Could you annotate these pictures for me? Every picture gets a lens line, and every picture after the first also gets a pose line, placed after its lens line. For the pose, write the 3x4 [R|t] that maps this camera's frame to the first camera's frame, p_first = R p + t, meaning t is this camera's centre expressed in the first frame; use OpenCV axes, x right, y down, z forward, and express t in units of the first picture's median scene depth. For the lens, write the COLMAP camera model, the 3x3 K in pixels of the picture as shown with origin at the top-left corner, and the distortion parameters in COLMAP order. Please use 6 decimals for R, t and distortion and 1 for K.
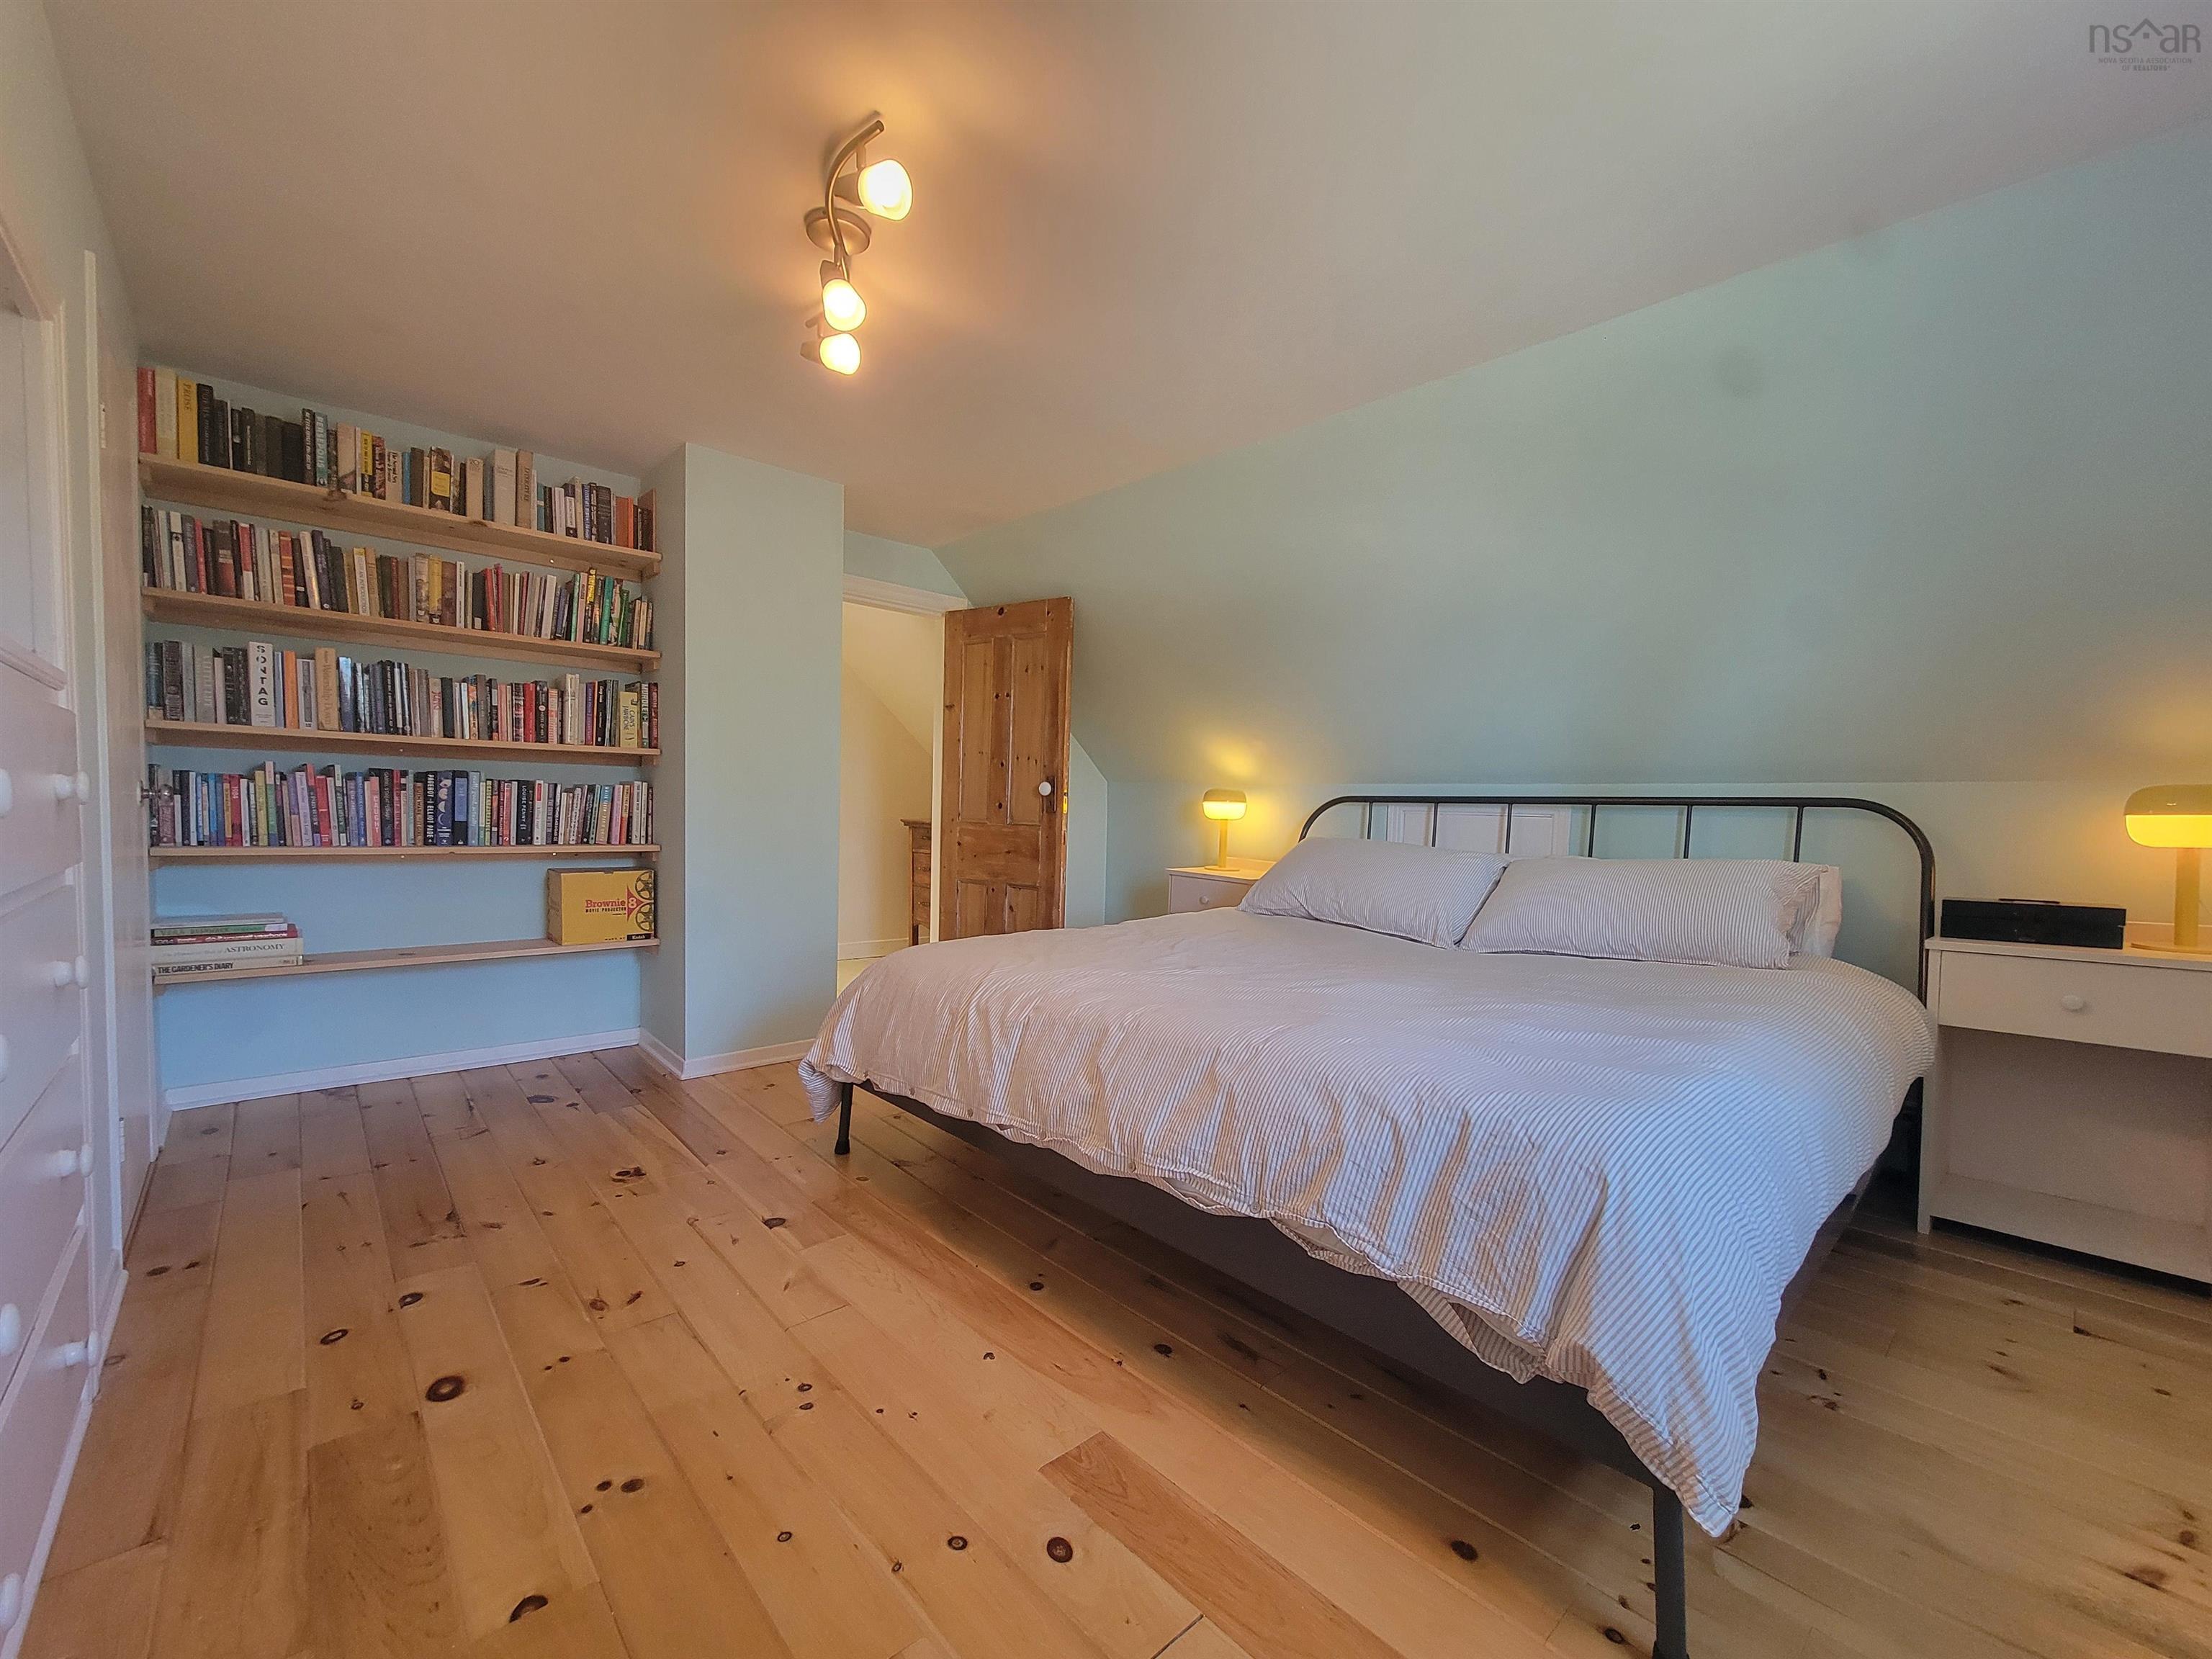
lens RADIAL K [[906.0, 0, 1106.0], [0, 906.0, 829.5], [0, 0, 1]] dist [-0.000891, -0.000077]
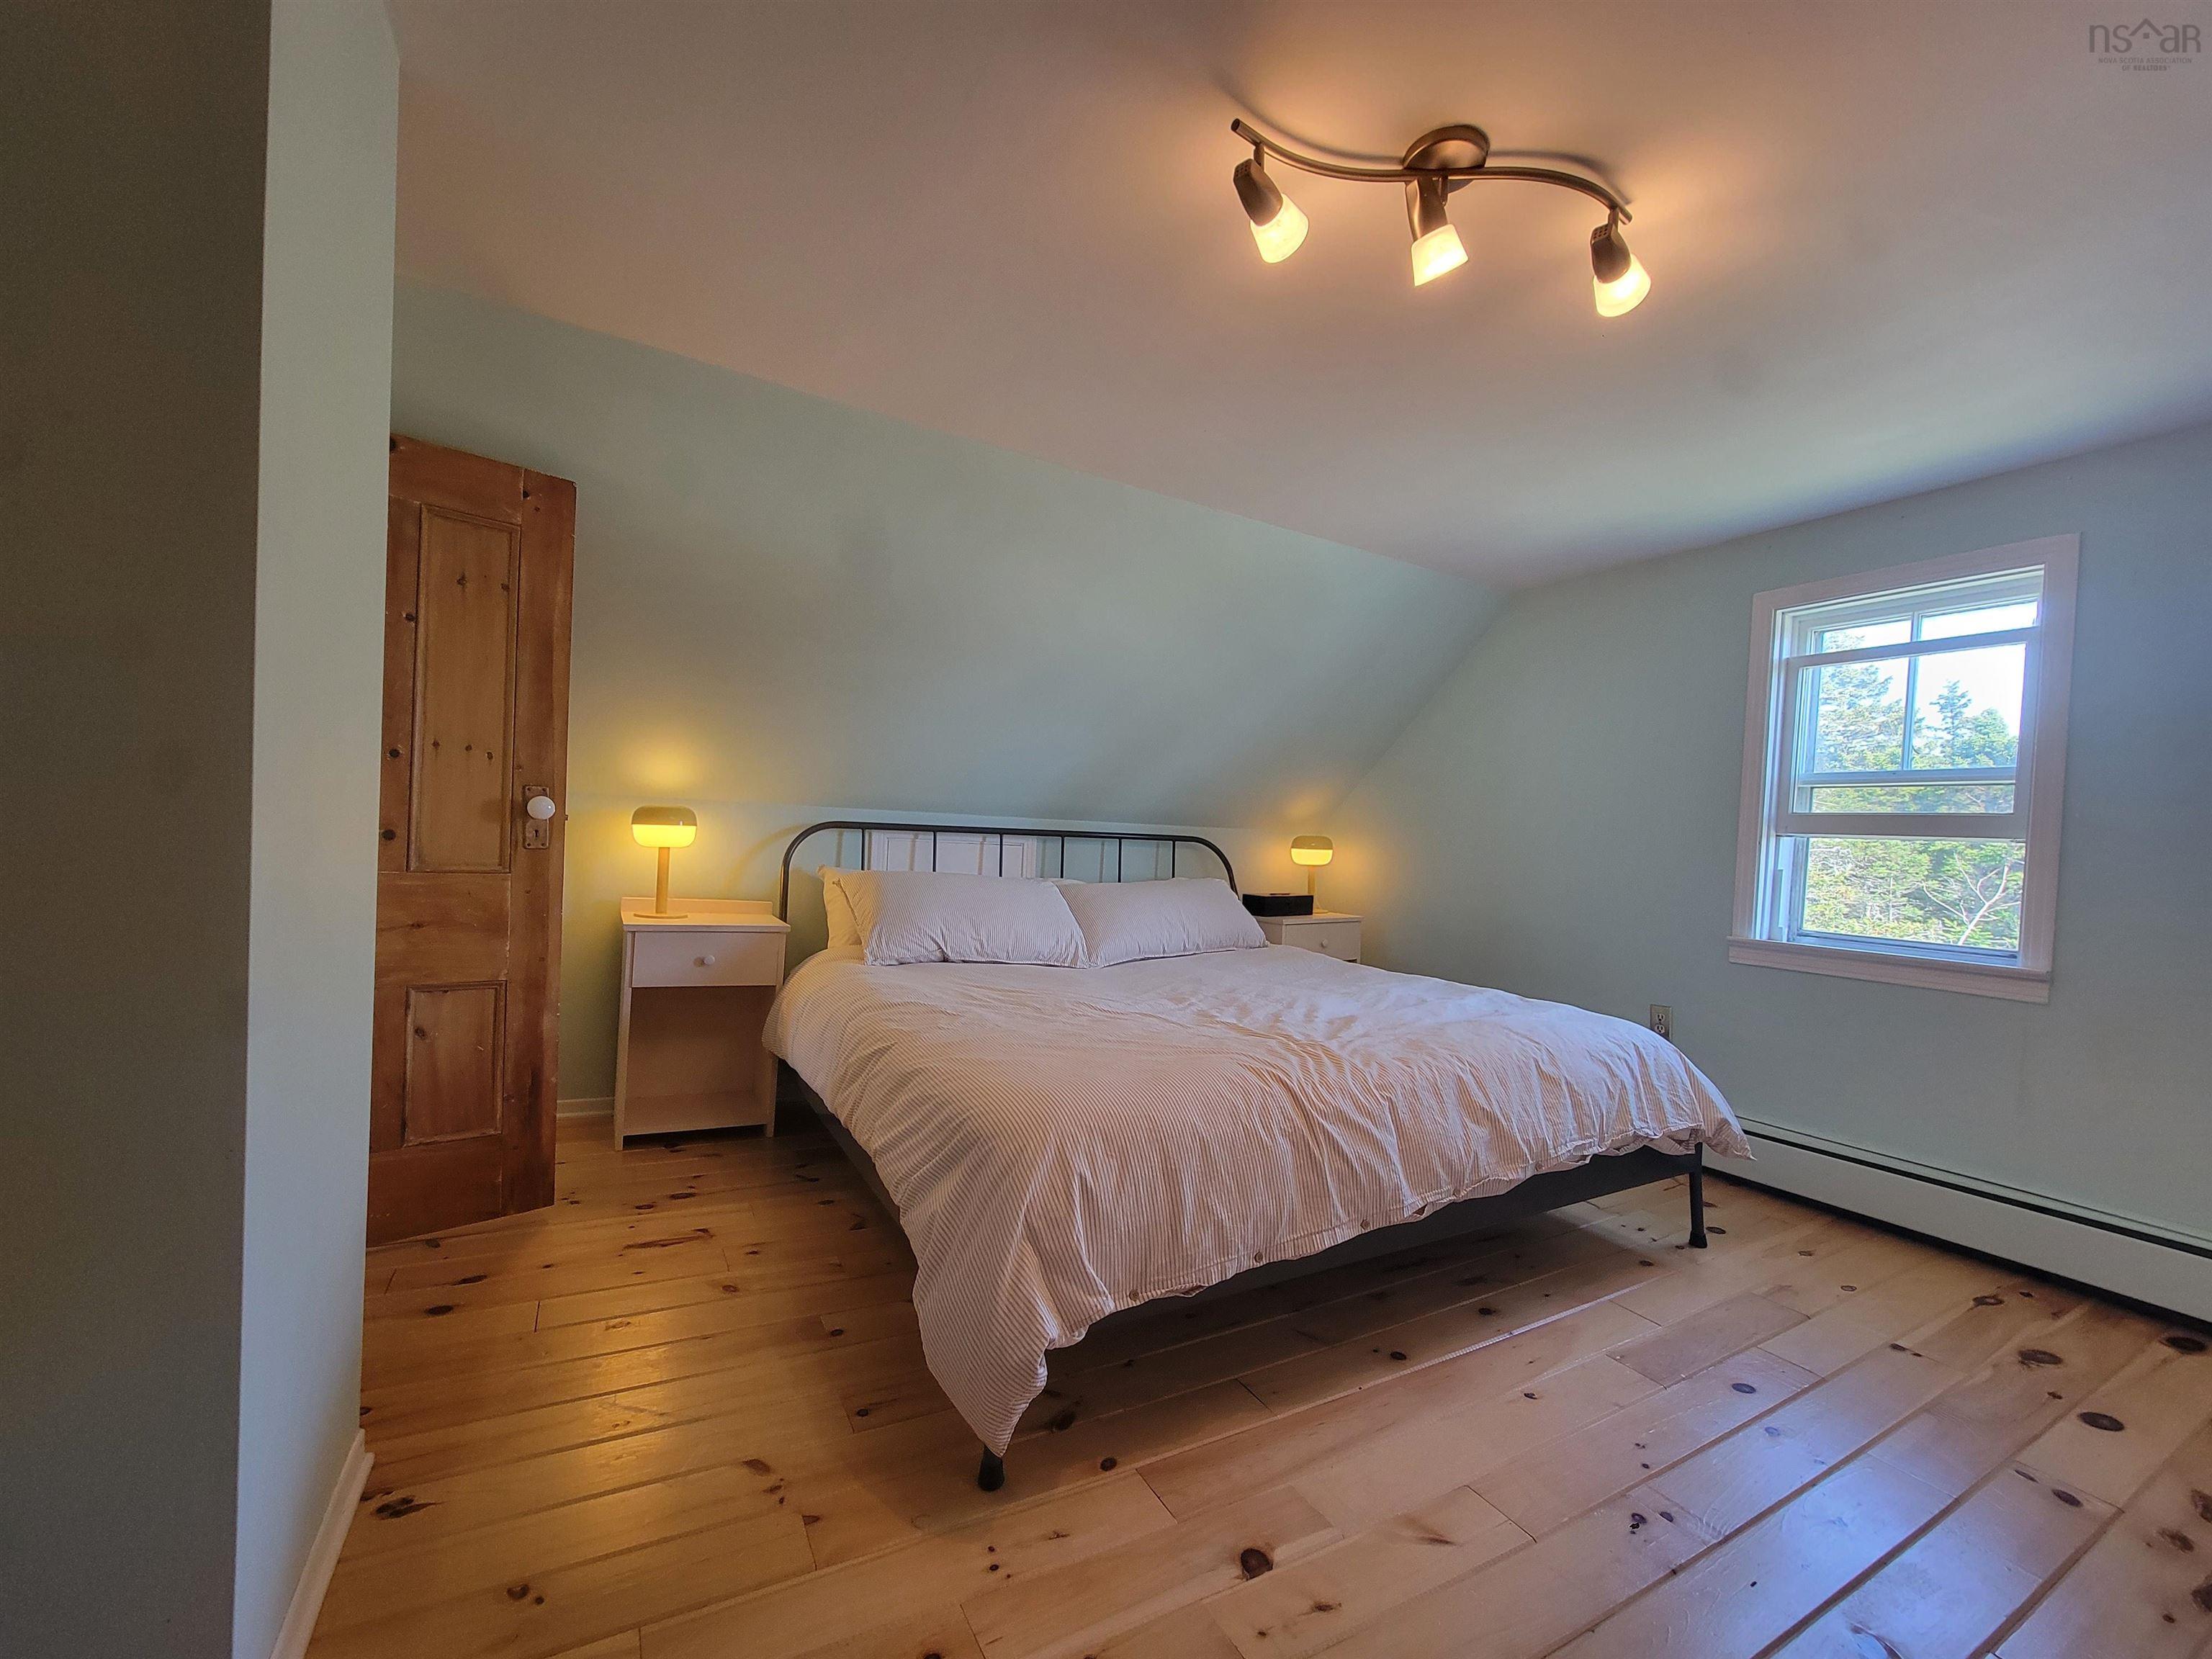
lens RADIAL K [[906.0, 0, 1106.0], [0, 906.0, 829.5], [0, 0, 1]] dist [-0.000891, -0.000077]
pose [[0.229932, -0.010084, 0.973155, -0.806157], [-0.016631, 0.999760, 0.014289, -0.067932], [-0.973065, -0.019470, 0.229709, 0.778837]]
